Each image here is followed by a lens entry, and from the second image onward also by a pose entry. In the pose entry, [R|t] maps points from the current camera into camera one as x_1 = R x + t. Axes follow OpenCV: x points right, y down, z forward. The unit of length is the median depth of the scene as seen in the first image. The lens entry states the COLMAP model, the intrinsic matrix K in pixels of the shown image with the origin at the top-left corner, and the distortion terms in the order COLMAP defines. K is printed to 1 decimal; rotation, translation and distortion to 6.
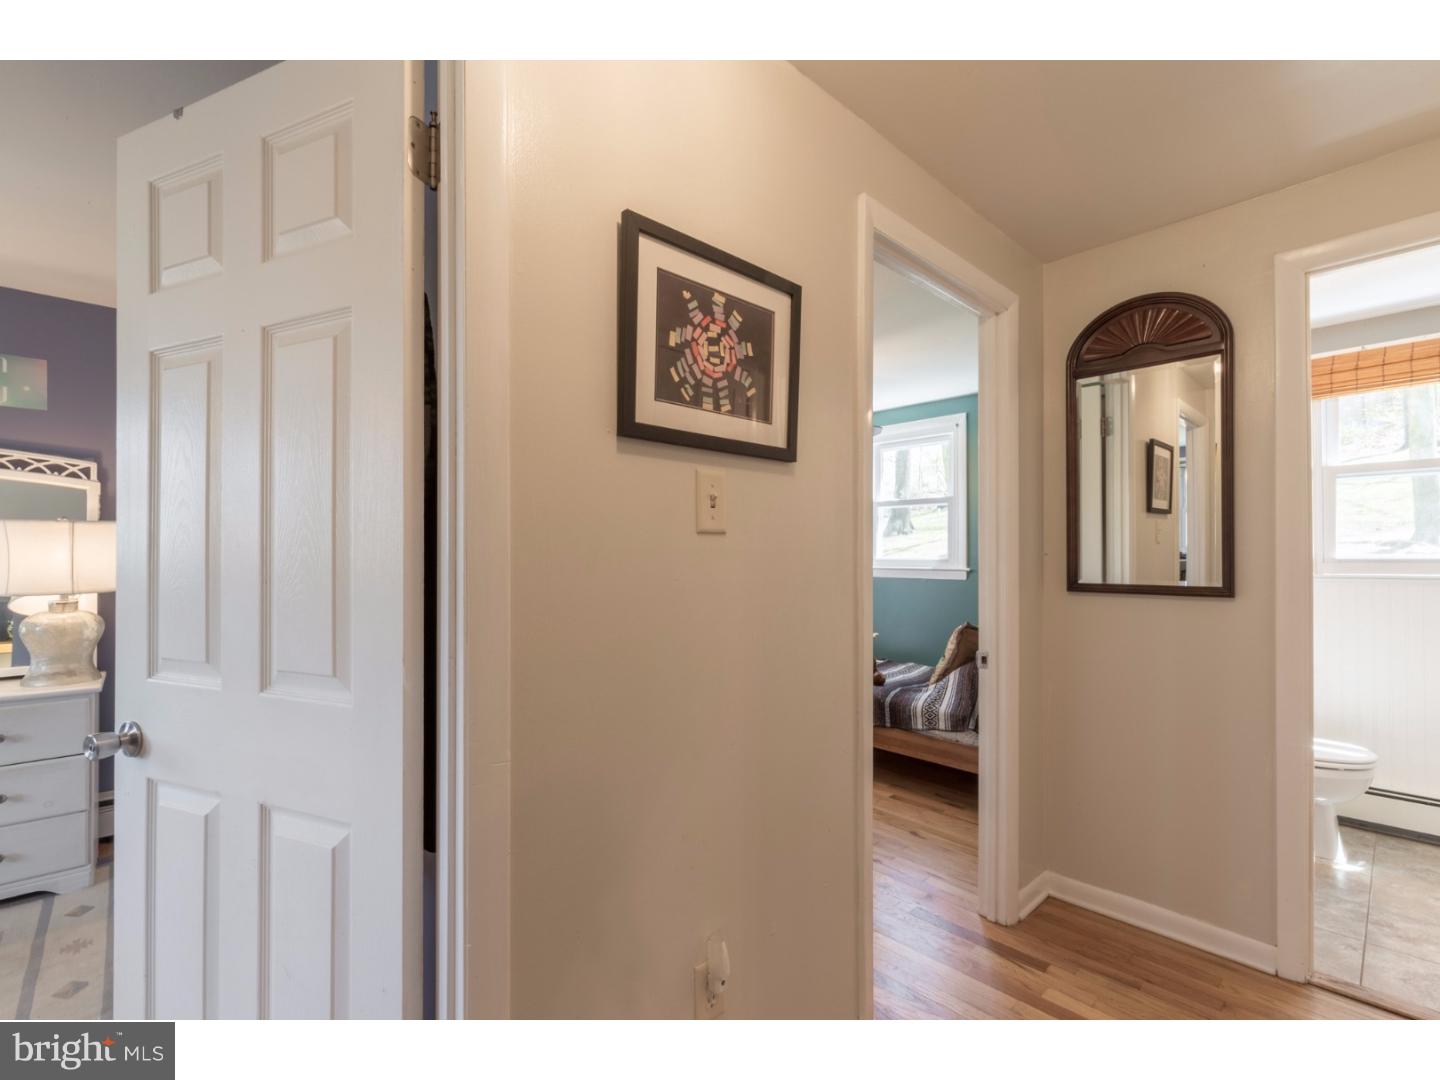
lens RADIAL K [[638.5, 0, 718.8], [0, 638.5, 548.6], [0, 0, 1]] dist [0.000698, -0.000438]
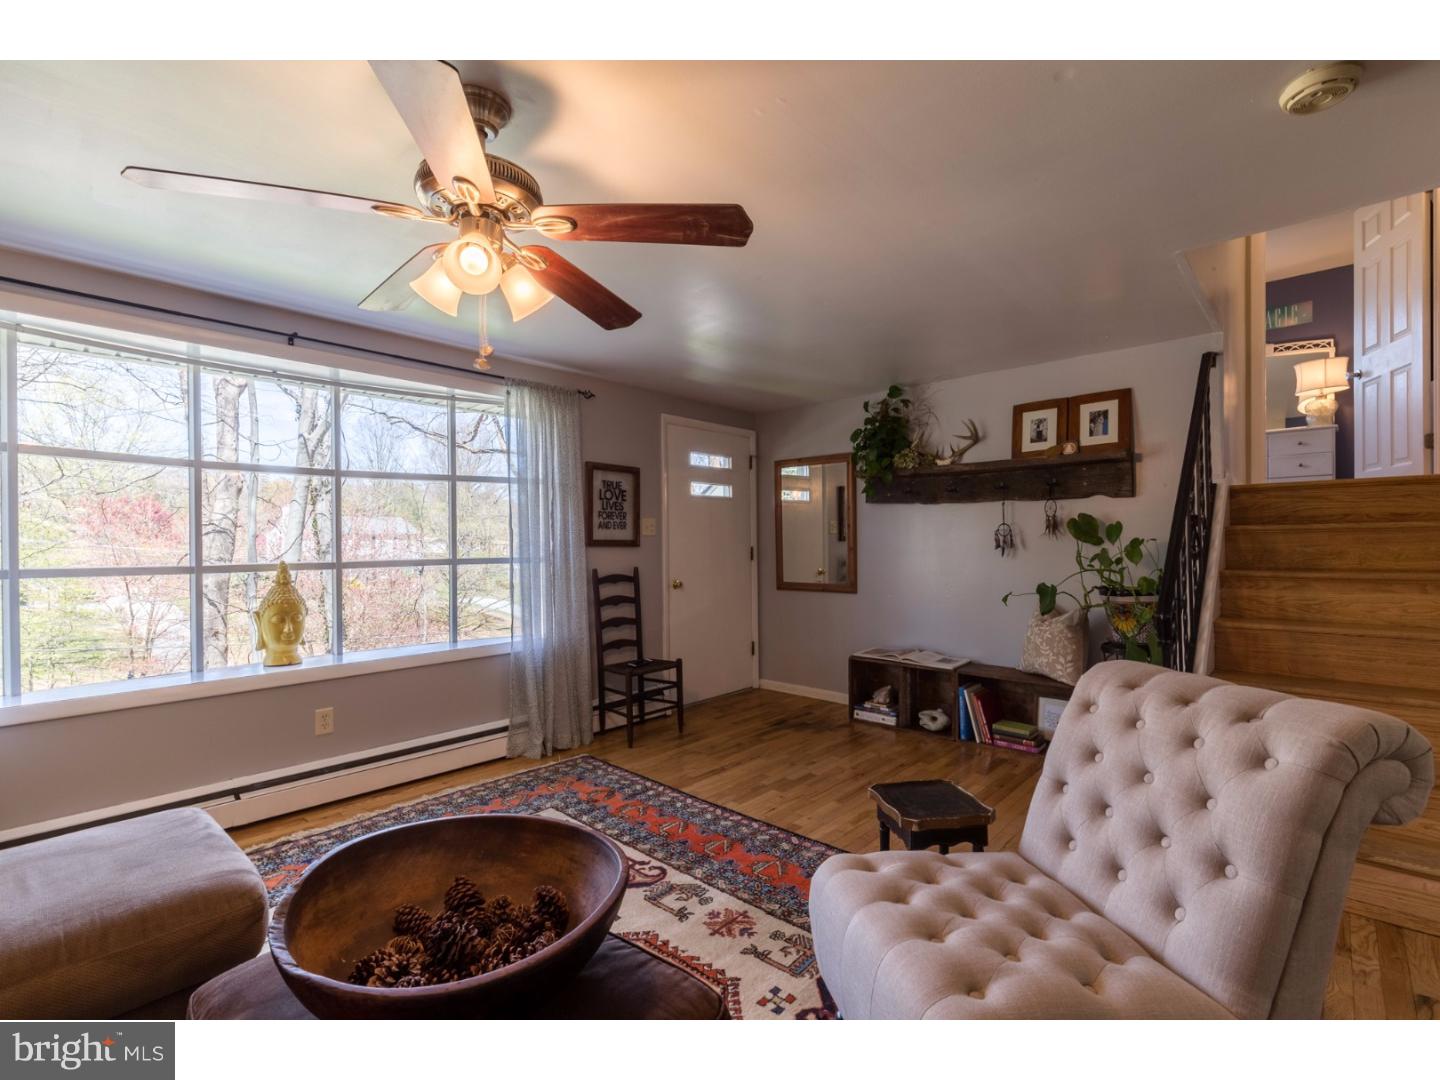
lens RADIAL K [[652.8, 0, 717.0], [0, 652.8, 546.1], [0, 0, 1]] dist [-0.000186, -0.000096]
pose [[0.076575, 0.002720, -0.997060, 1.115637], [0.017096, 0.999846, 0.004040, 0.530167], [0.996917, -0.017355, 0.076517, -1.307687]]
